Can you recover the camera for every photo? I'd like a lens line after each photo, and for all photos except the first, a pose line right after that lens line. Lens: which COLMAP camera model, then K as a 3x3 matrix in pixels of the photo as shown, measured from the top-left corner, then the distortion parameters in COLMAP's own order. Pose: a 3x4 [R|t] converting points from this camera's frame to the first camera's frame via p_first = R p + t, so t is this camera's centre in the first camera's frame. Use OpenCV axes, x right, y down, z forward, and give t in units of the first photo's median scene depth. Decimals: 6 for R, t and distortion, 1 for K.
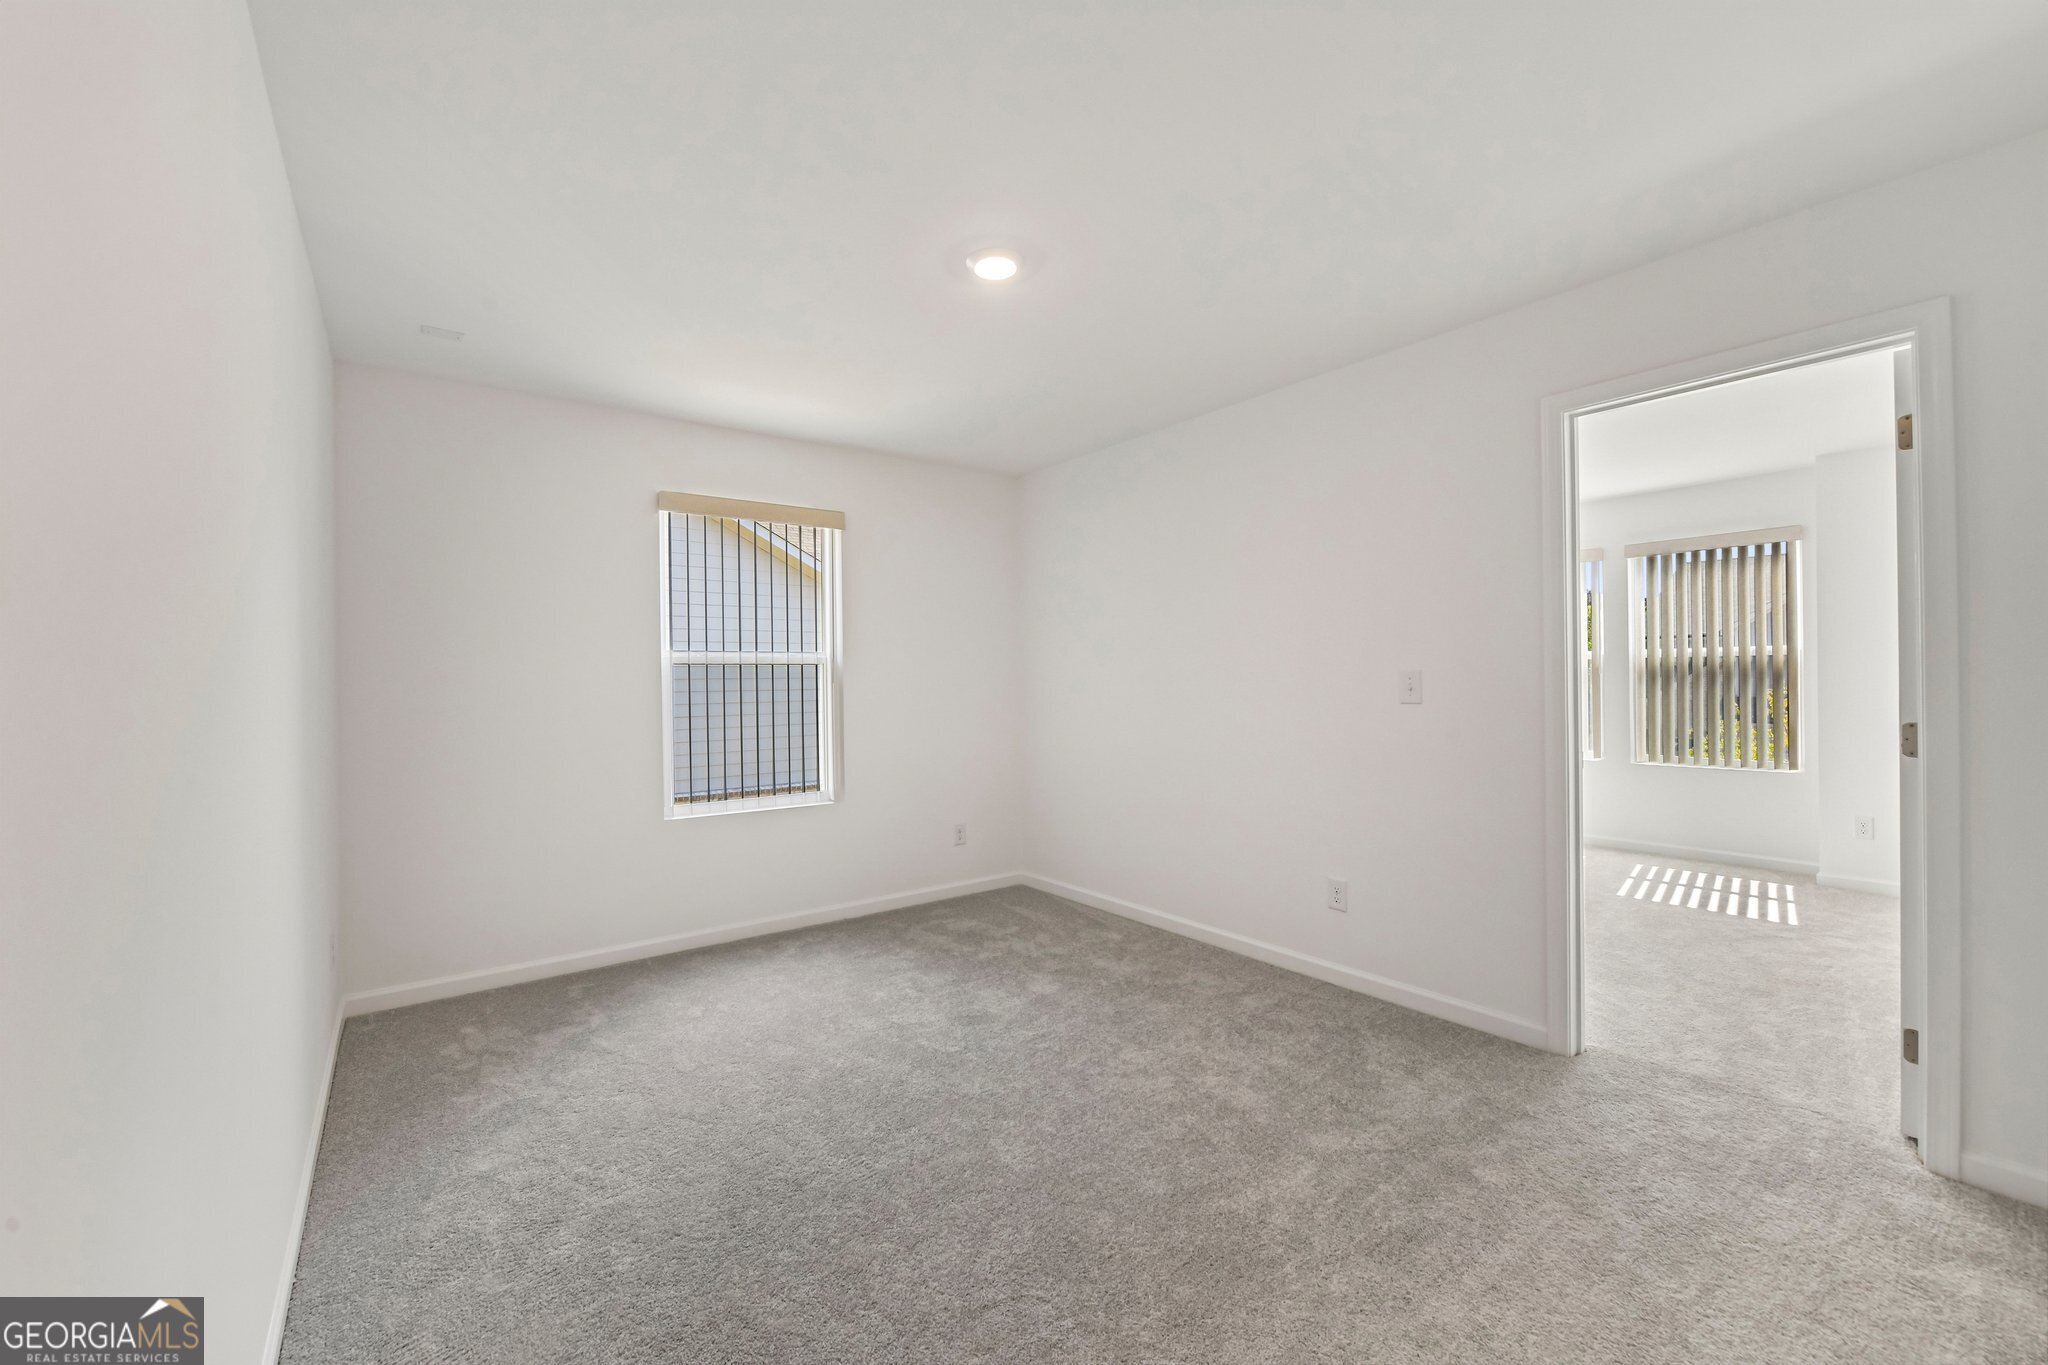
lens RADIAL K [[818.3, 0, 1024.0], [0, 818.3, 682.5], [0, 0, 1]] dist [-0.000856, 0.000080]
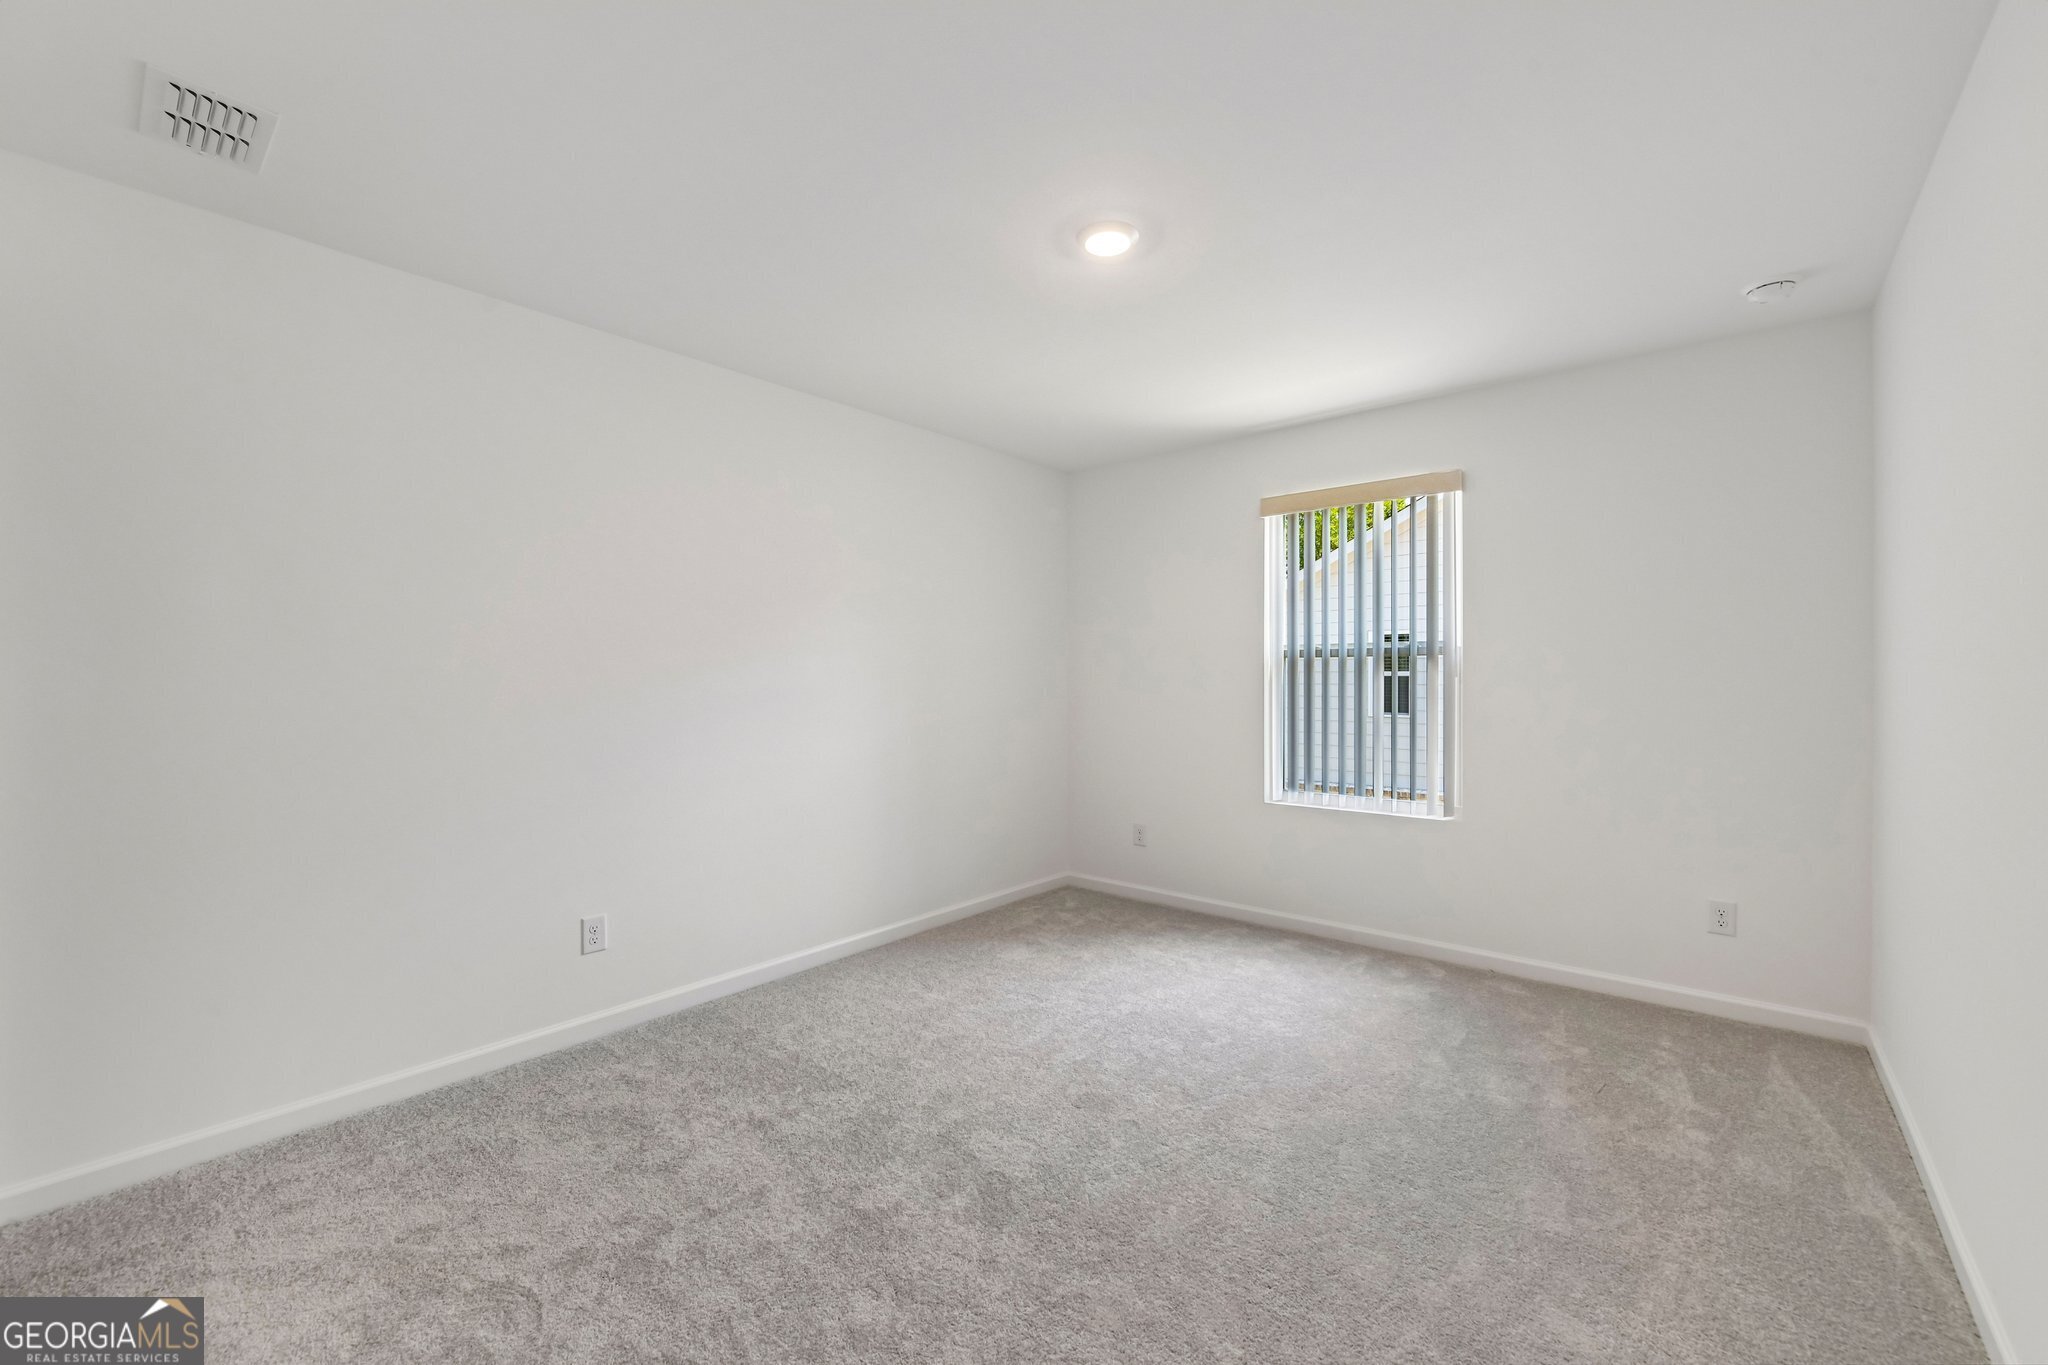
lens RADIAL K [[818.3, 0, 1024.0], [0, 818.3, 682.5], [0, 0, 1]] dist [-0.000856, 0.000080]
pose [[0.249617, 0.025460, -0.968010, 0.475771], [-0.004759, 0.999674, 0.025066, -0.012919], [0.968333, -0.001650, 0.249657, 0.374151]]
